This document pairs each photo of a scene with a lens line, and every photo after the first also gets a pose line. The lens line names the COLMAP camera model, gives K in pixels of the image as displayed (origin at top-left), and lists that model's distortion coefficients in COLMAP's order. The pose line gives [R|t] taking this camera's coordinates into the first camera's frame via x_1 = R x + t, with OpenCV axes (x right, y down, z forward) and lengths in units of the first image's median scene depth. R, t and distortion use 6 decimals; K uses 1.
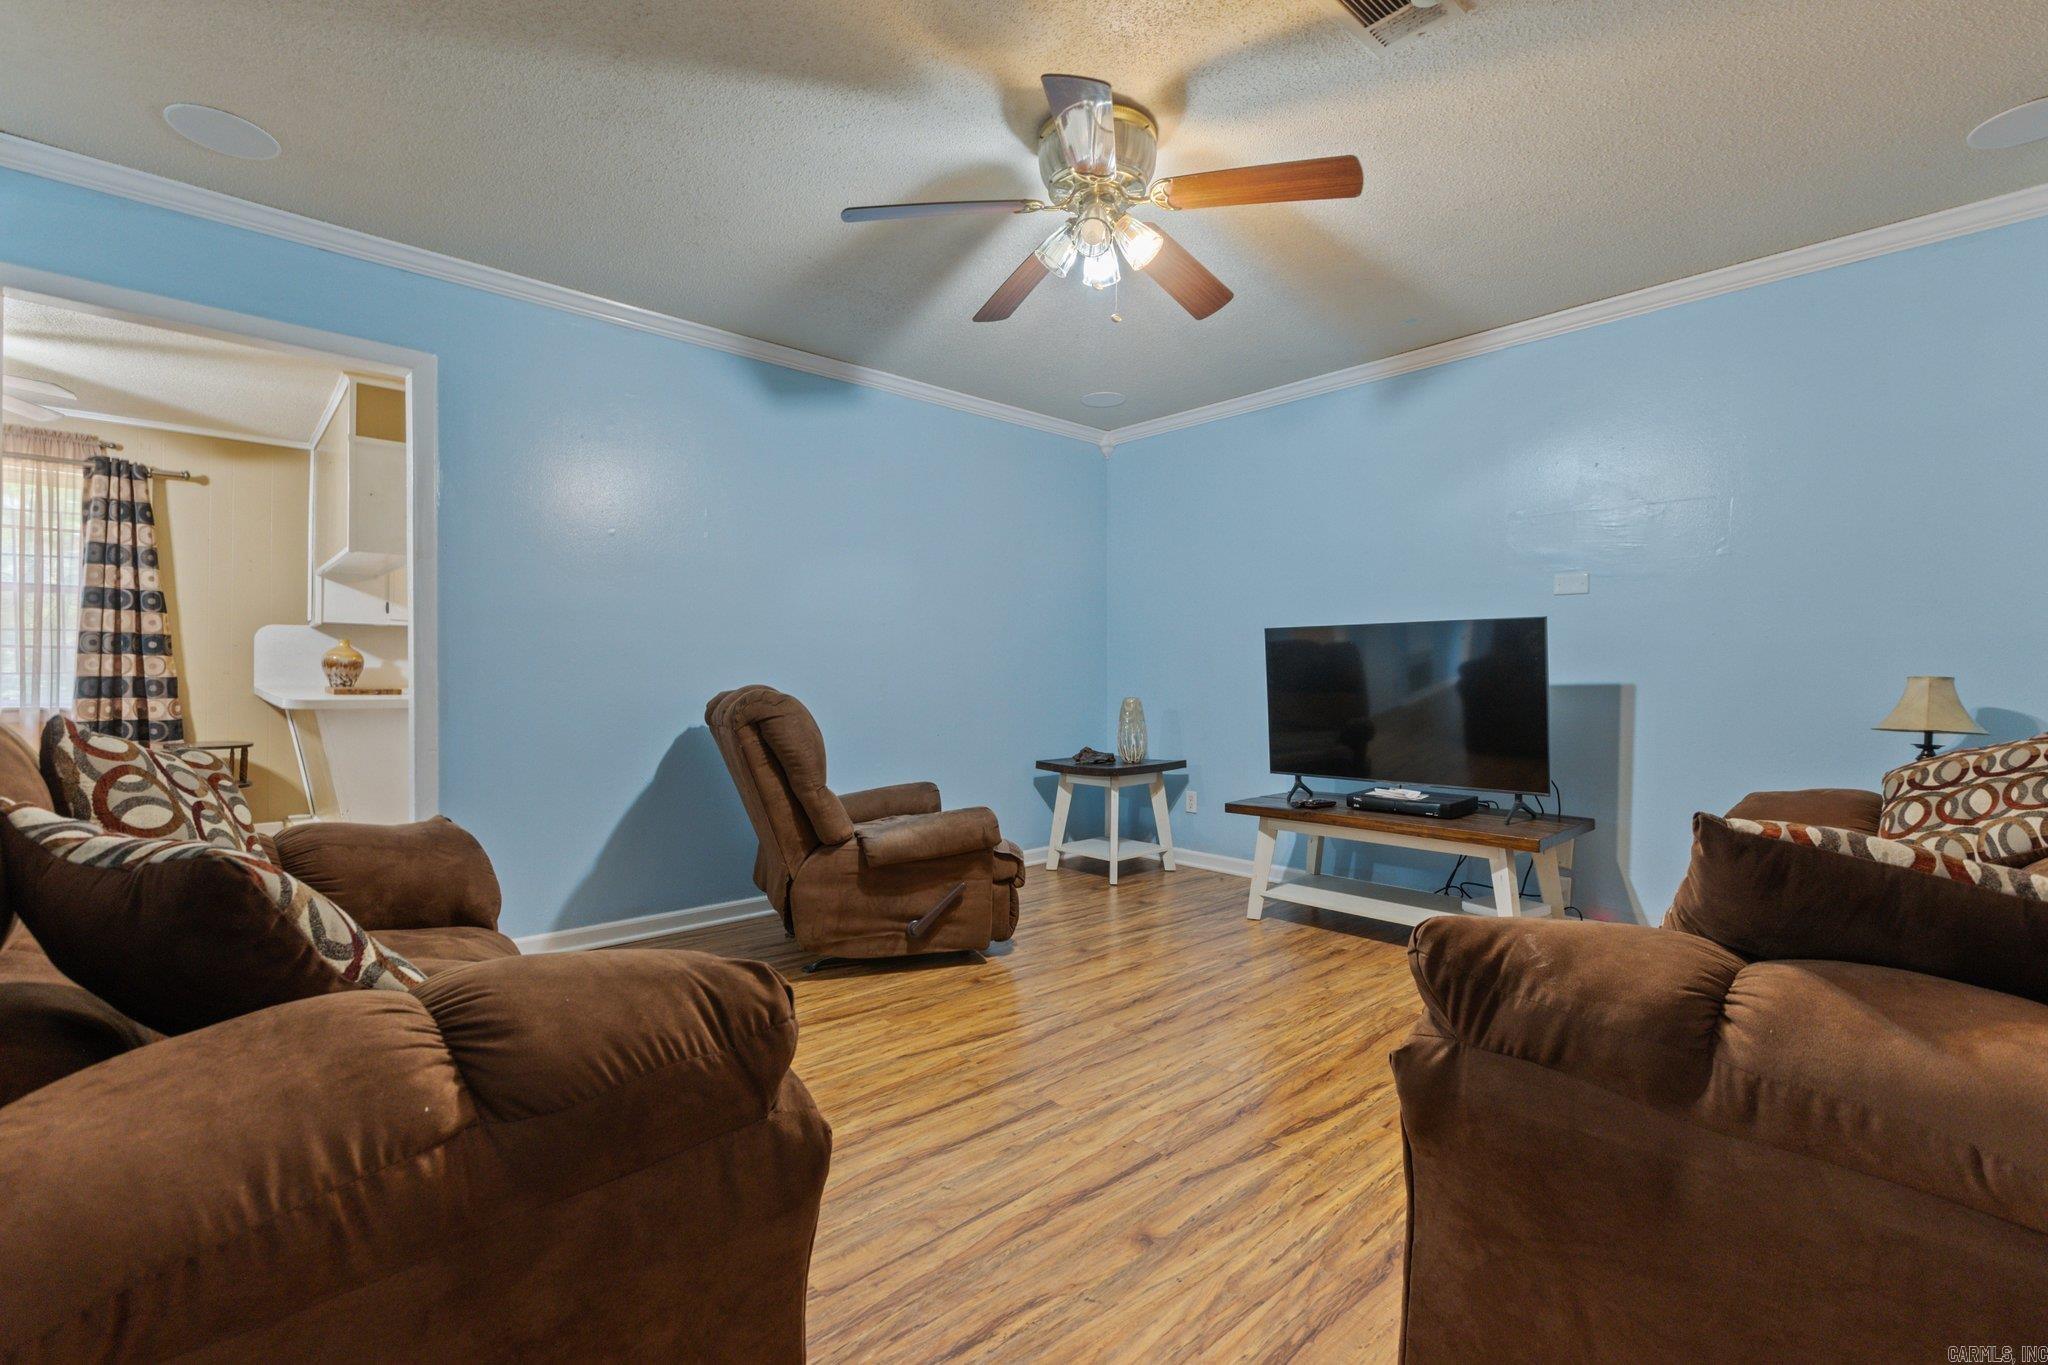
lens RADIAL K [[928.5, 0, 1035.6], [0, 928.5, 677.4], [0, 0, 1]] dist [0.004515, -0.000890]
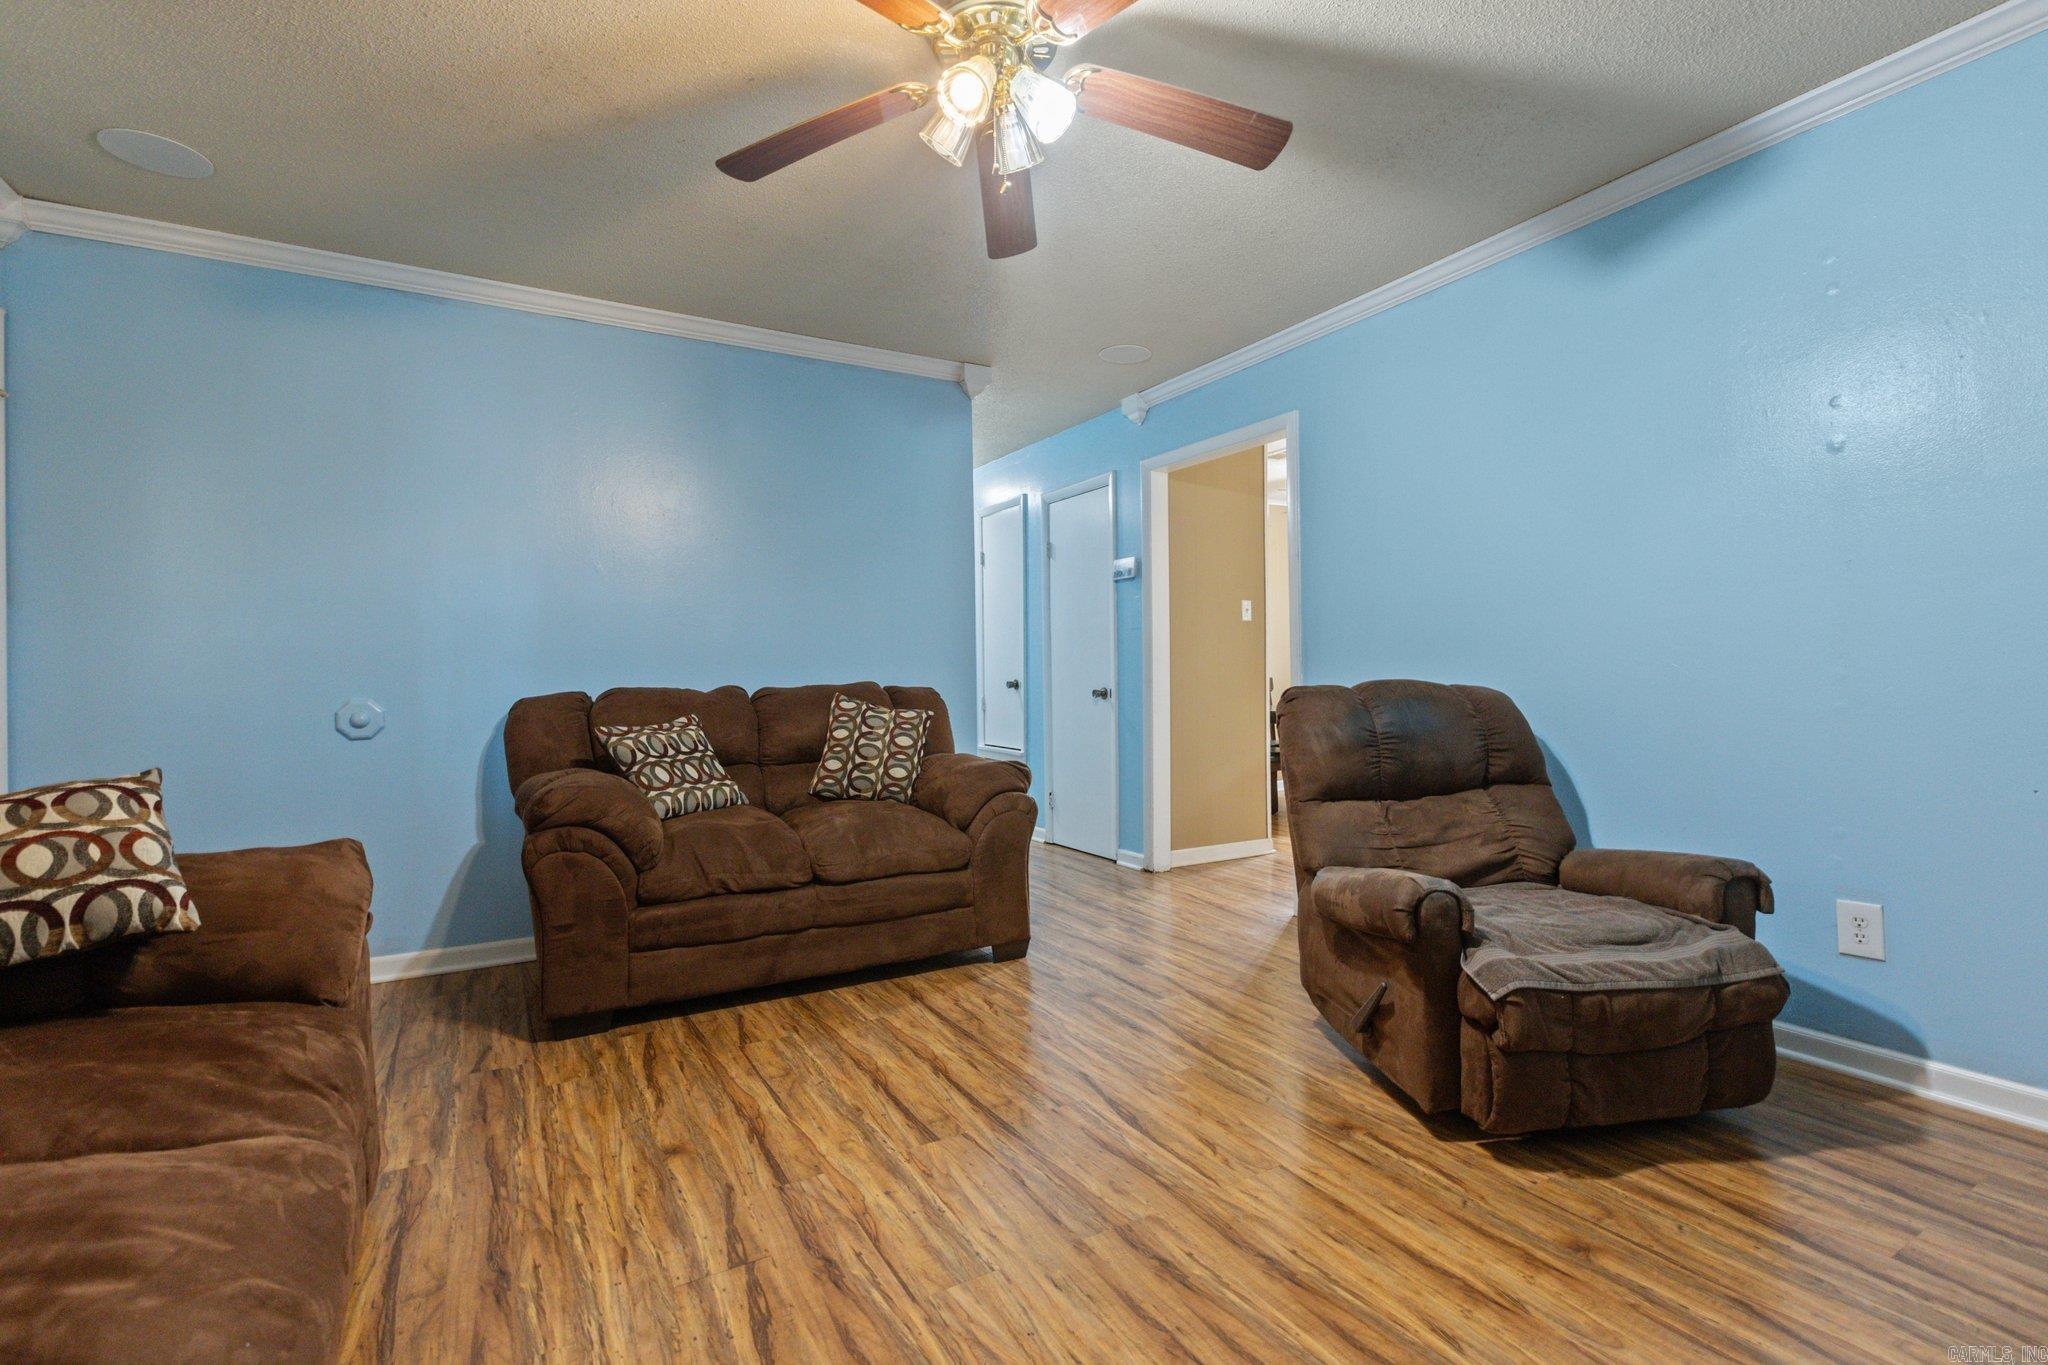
lens RADIAL K [[928.5, 0, 1016.5], [0, 928.5, 688.4], [0, 0, 1]] dist [0.004515, -0.000890]
pose [[-0.236327, 0.010227, -0.971620, 0.829745], [0.014888, 0.999865, 0.006903, 0.008144], [0.971560, -0.012834, -0.236447, 1.223692]]
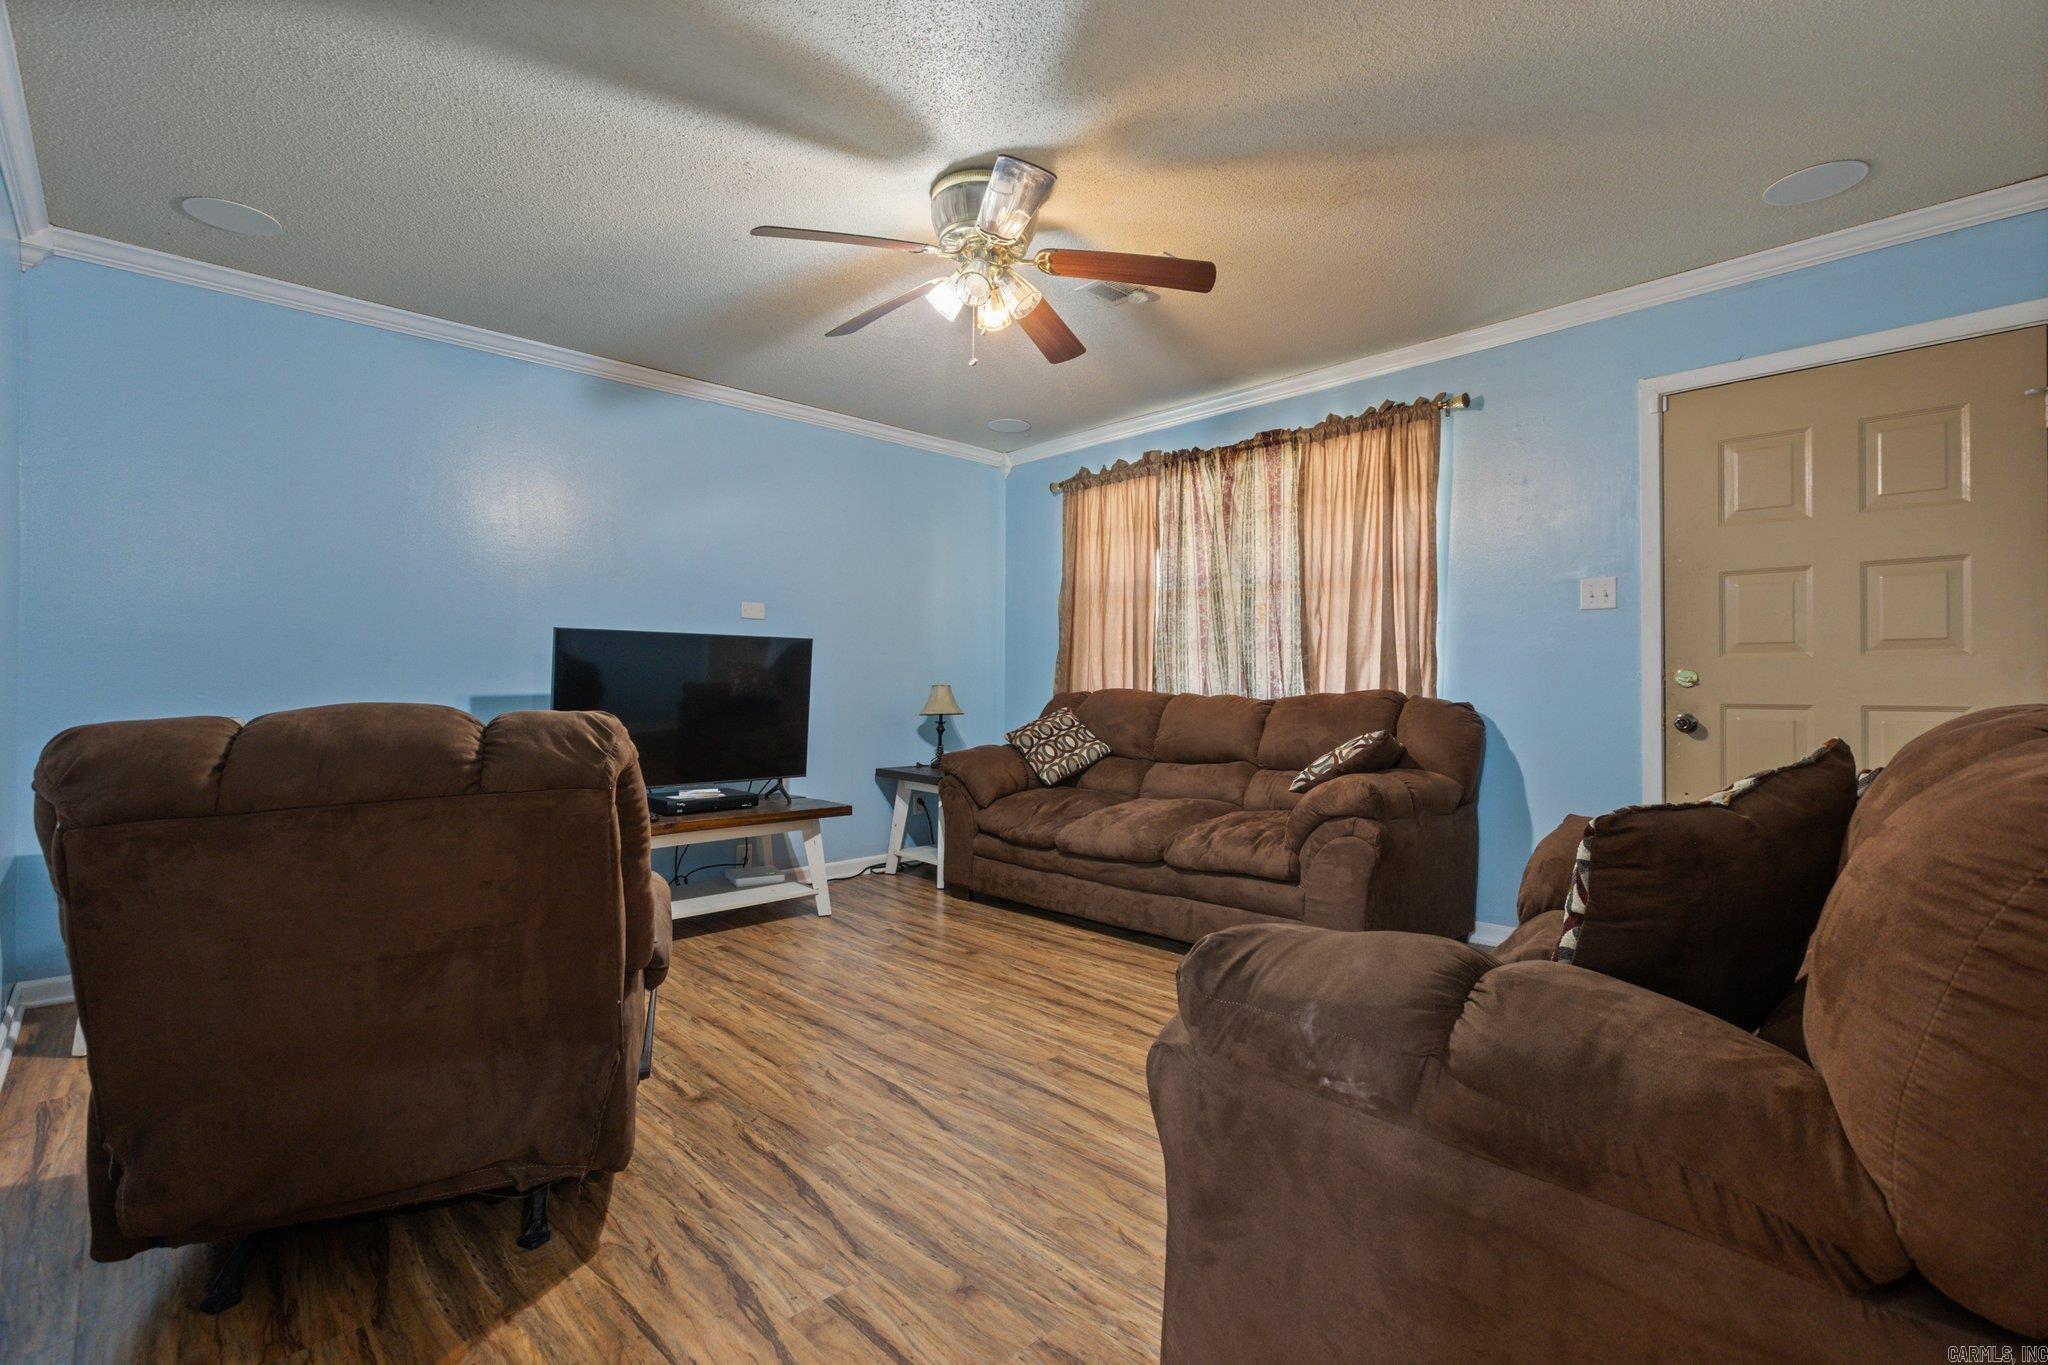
lens RADIAL K [[928.5, 0, 1037.3], [0, 928.5, 678.8], [0, 0, 1]] dist [0.004515, -0.000890]
pose [[-0.027538, 0.007741, 0.999591, -1.059301], [-0.003734, 0.999962, -0.007846, -0.000312], [-0.999614, -0.003948, -0.027508, 0.990170]]
